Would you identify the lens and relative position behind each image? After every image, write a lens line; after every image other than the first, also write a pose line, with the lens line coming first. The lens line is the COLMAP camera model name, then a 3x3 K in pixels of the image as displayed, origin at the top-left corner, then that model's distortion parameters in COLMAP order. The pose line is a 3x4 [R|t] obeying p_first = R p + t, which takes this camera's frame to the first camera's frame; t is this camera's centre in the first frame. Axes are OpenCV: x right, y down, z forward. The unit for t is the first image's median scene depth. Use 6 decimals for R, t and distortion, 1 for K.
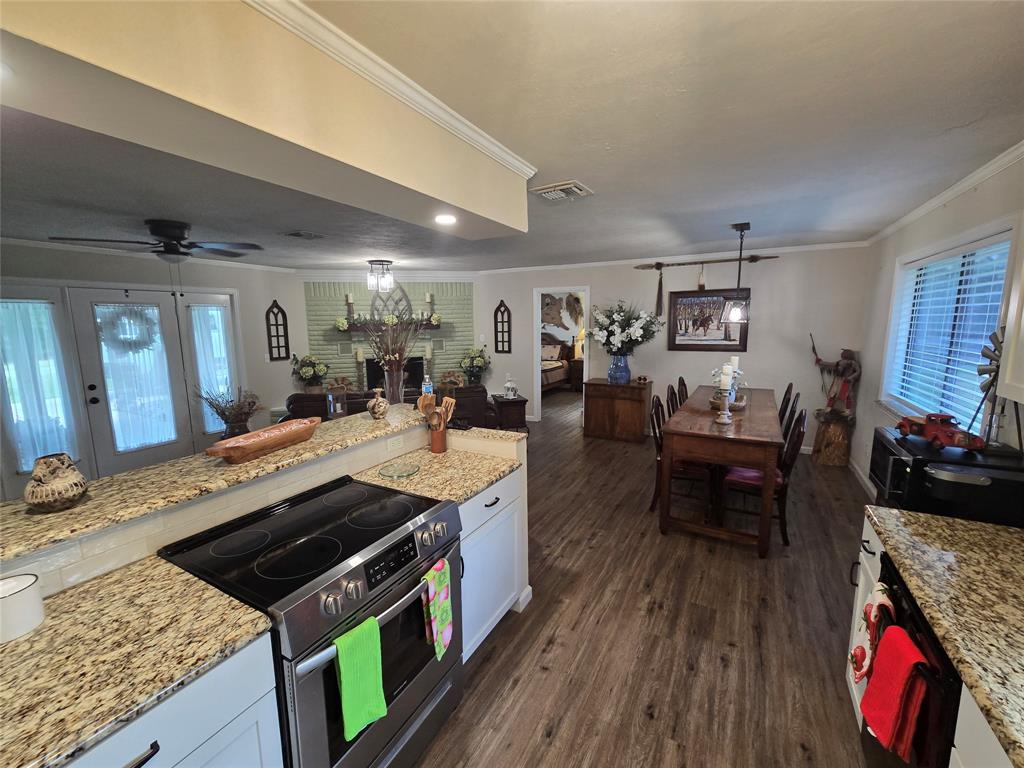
lens RADIAL K [[423.8, 0, 512.9], [0, 423.8, 383.6], [0, 0, 1]] dist [0.001507, 0.000721]
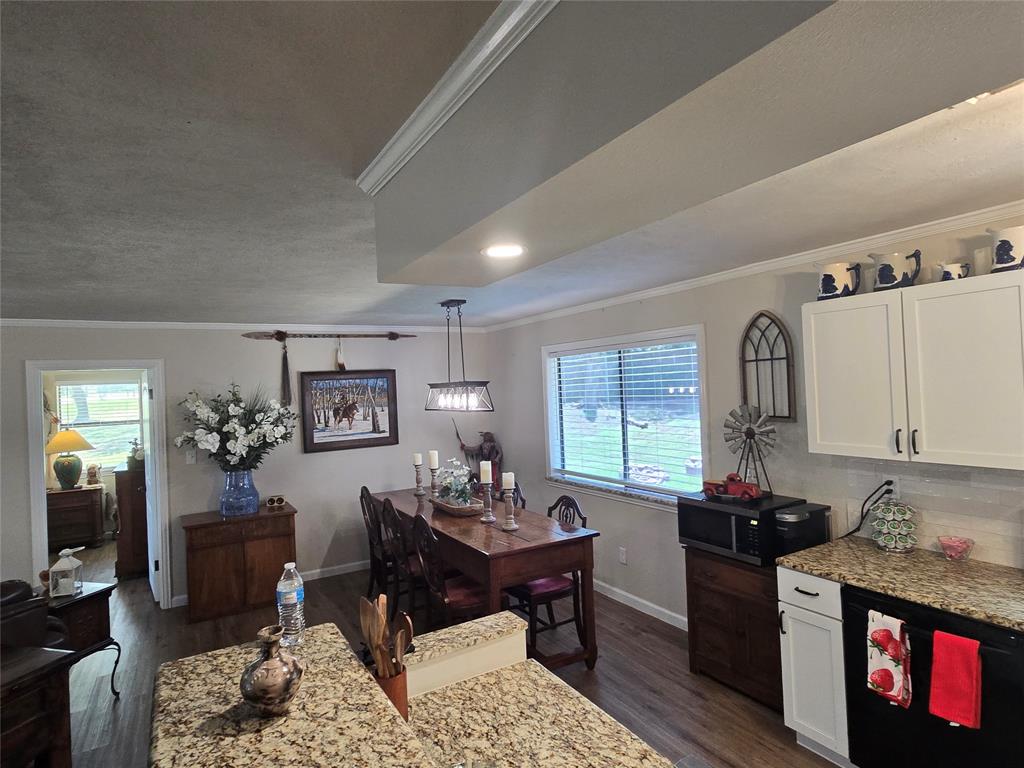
lens RADIAL K [[562.9, 0, 509.7], [0, 562.9, 384.4], [0, 0, 1]] dist [-0.000305, 0.002033]
pose [[0.509785, -0.004891, 0.860288, -0.246504], [0.163876, 0.982226, -0.091524, -0.046450], [-0.844550, 0.187639, 0.501526, 0.208065]]
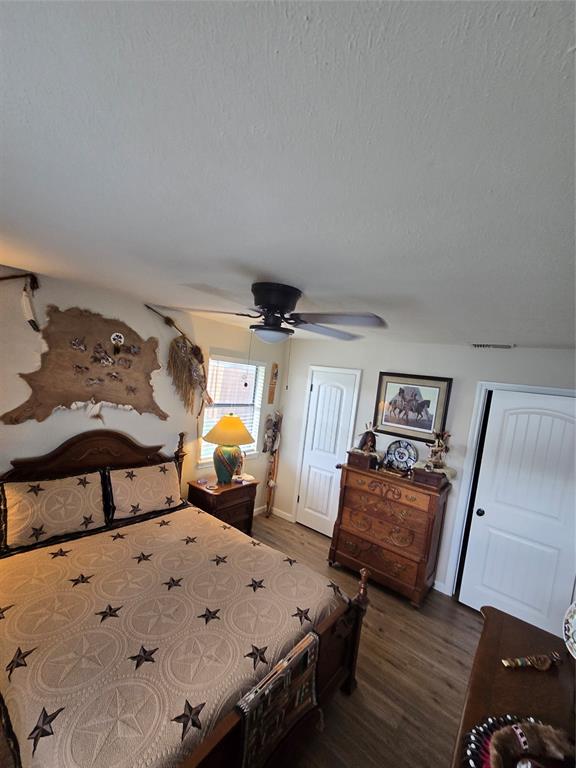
lens RADIAL K [[324.4, 0, 292.8], [0, 324.4, 404.3], [0, 0, 1]] dist [0.003455, 0.000337]
pose [[0.157226, -0.057947, 0.985861, -0.267475], [0.024746, 0.998195, 0.054726, -0.254276], [-0.987253, 0.015791, 0.158376, 1.355103]]
